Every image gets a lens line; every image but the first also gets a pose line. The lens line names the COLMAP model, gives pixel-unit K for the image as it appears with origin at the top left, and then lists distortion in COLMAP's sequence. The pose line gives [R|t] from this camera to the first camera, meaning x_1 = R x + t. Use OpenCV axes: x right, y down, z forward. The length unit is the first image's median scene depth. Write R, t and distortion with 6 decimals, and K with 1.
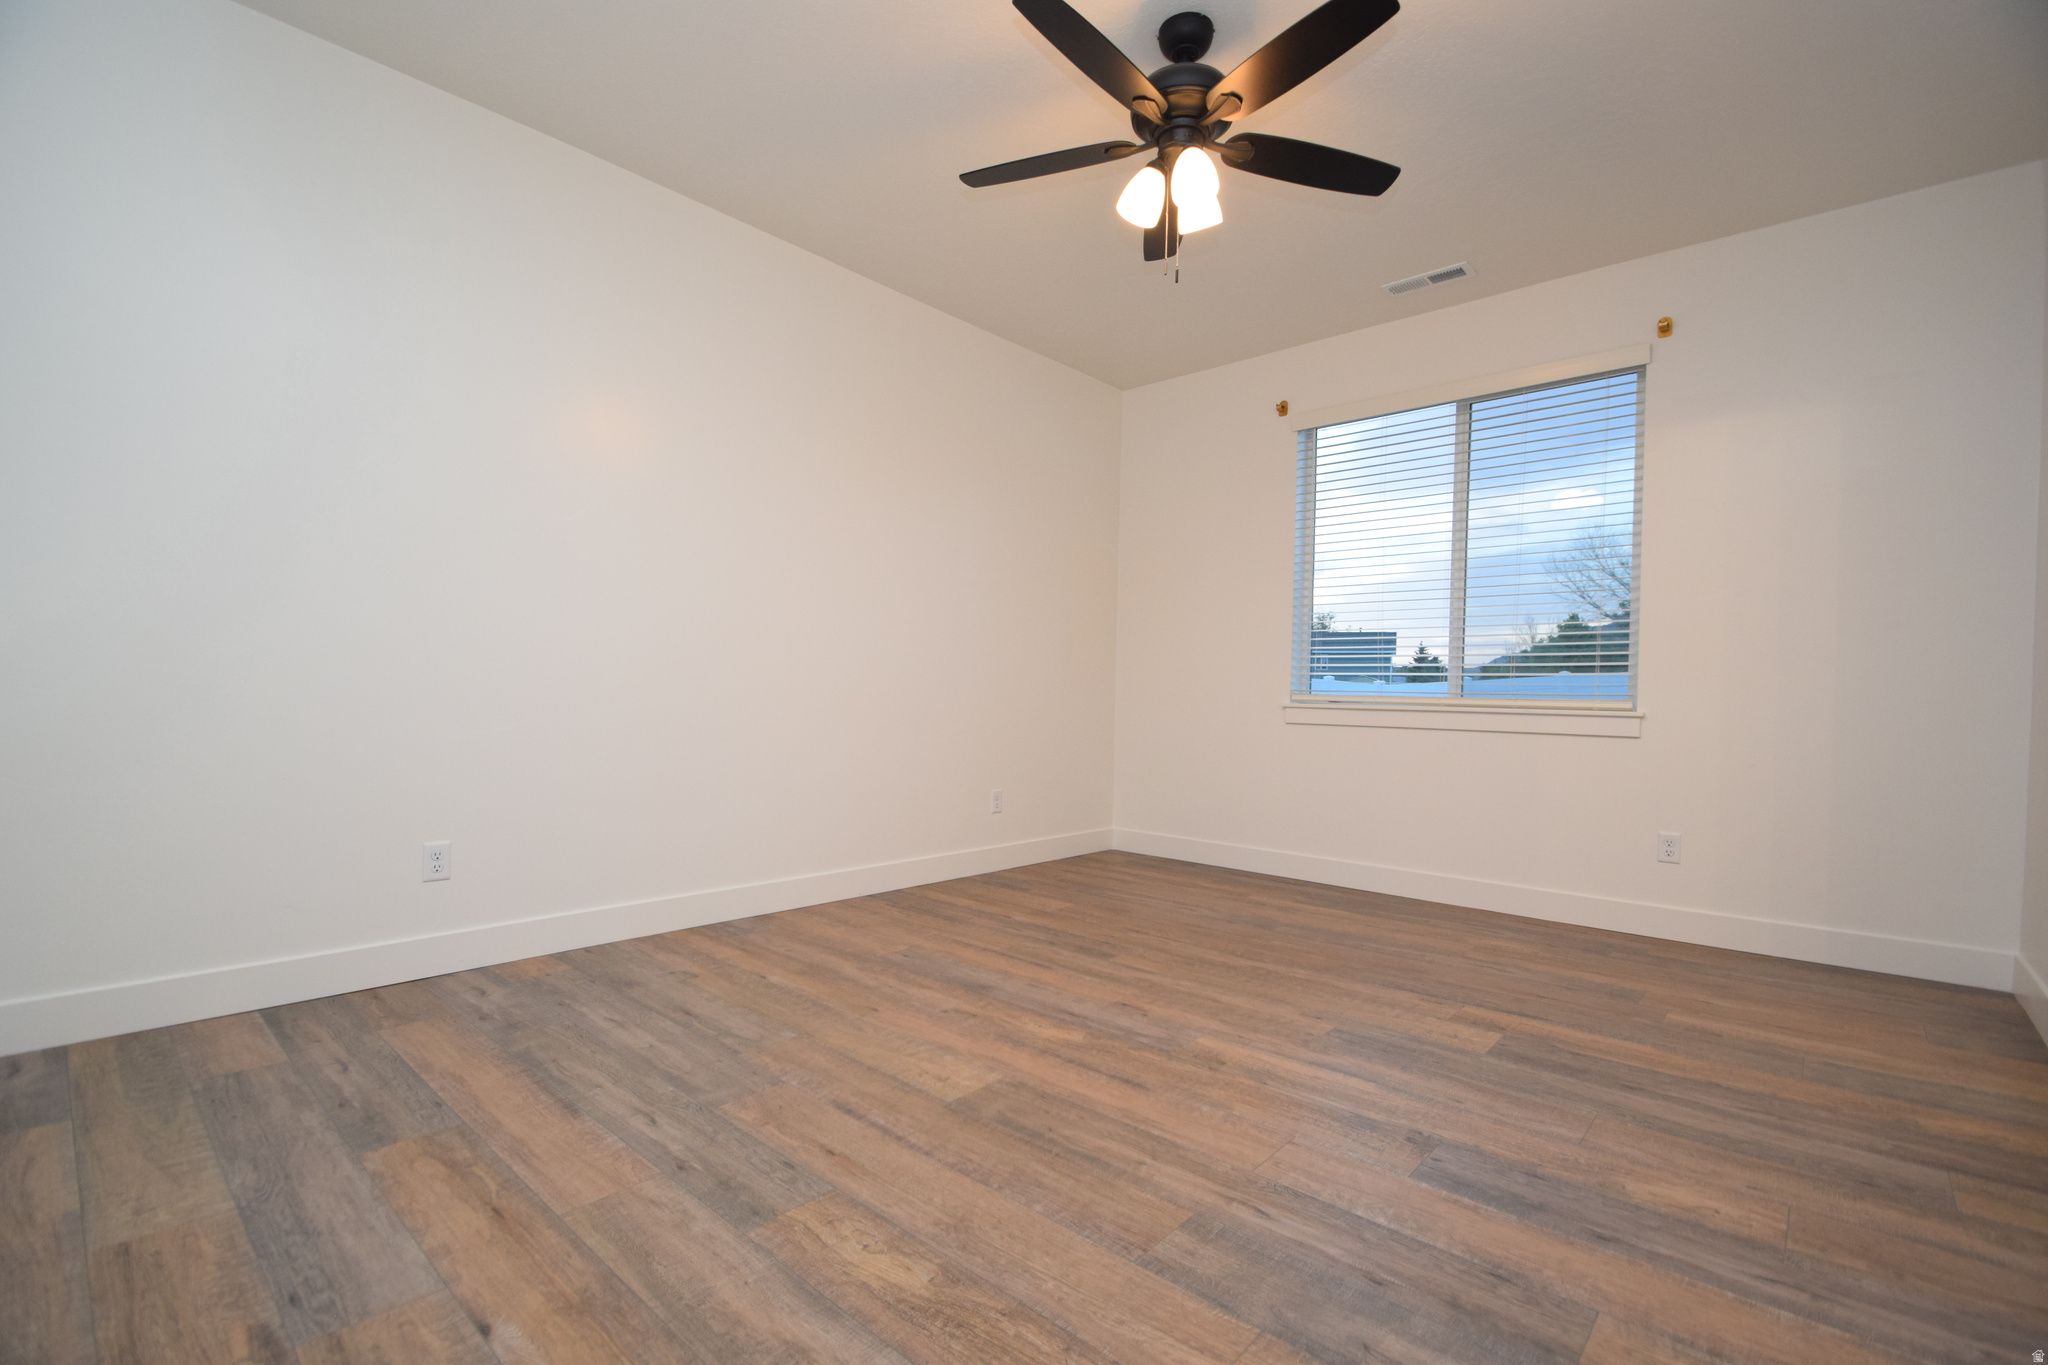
lens RADIAL K [[914.8, 0, 1008.7], [0, 914.8, 713.4], [0, 0, 1]] dist [0.012724, -0.019684]
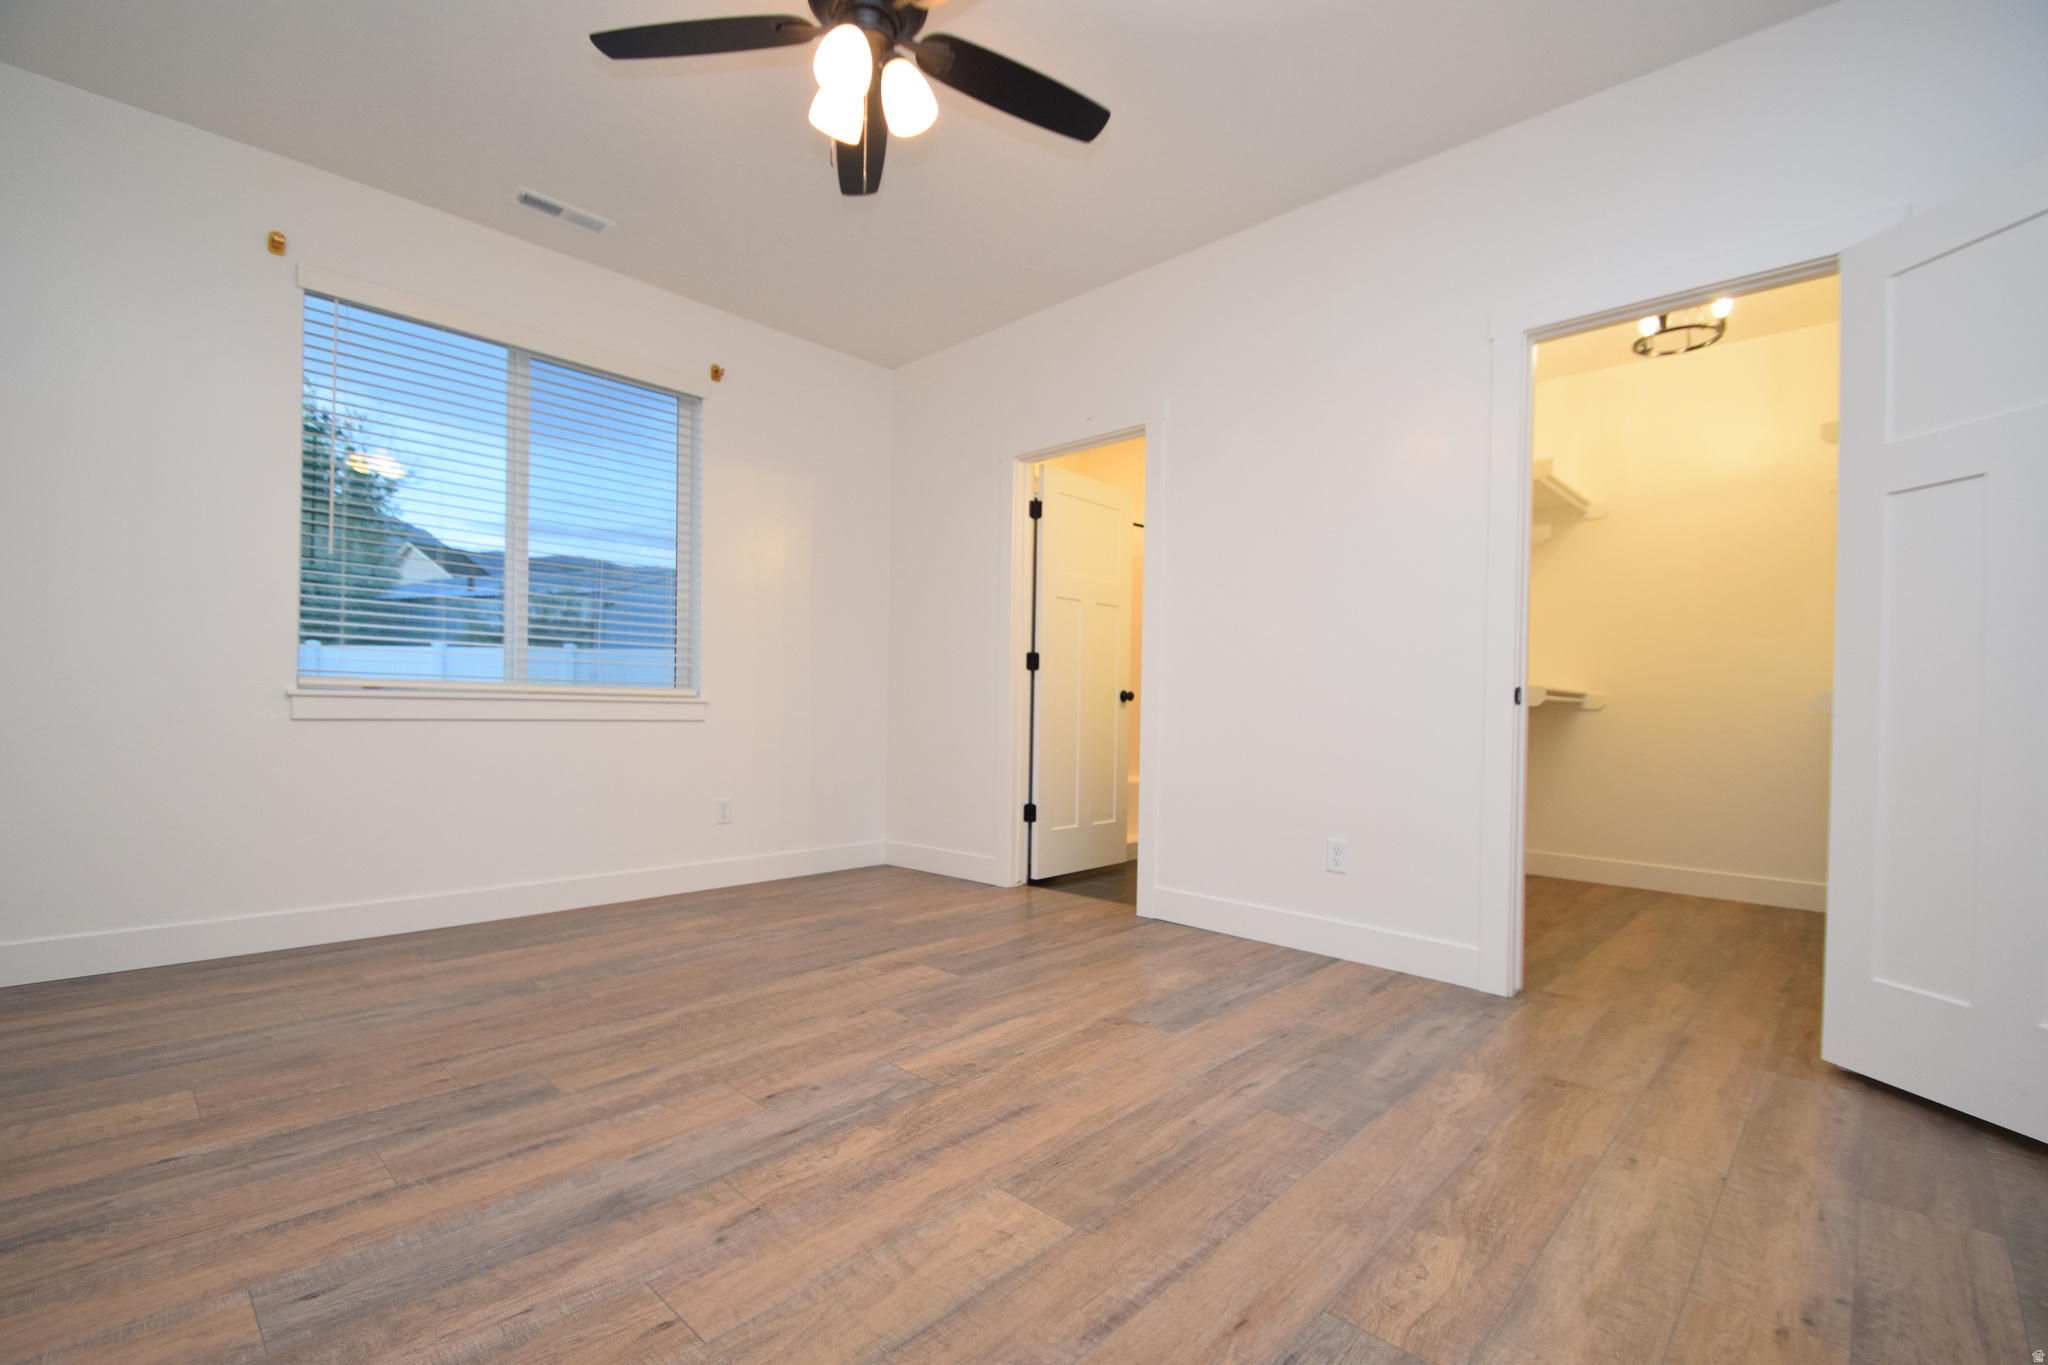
lens RADIAL K [[914.8, 0, 1008.7], [0, 914.8, 713.4], [0, 0, 1]] dist [0.012724, -0.019684]
pose [[0.007707, -0.025742, 0.999639, -0.685156], [0.004329, 0.999660, 0.025709, -0.015979], [-0.999961, 0.004129, 0.007816, 0.890620]]
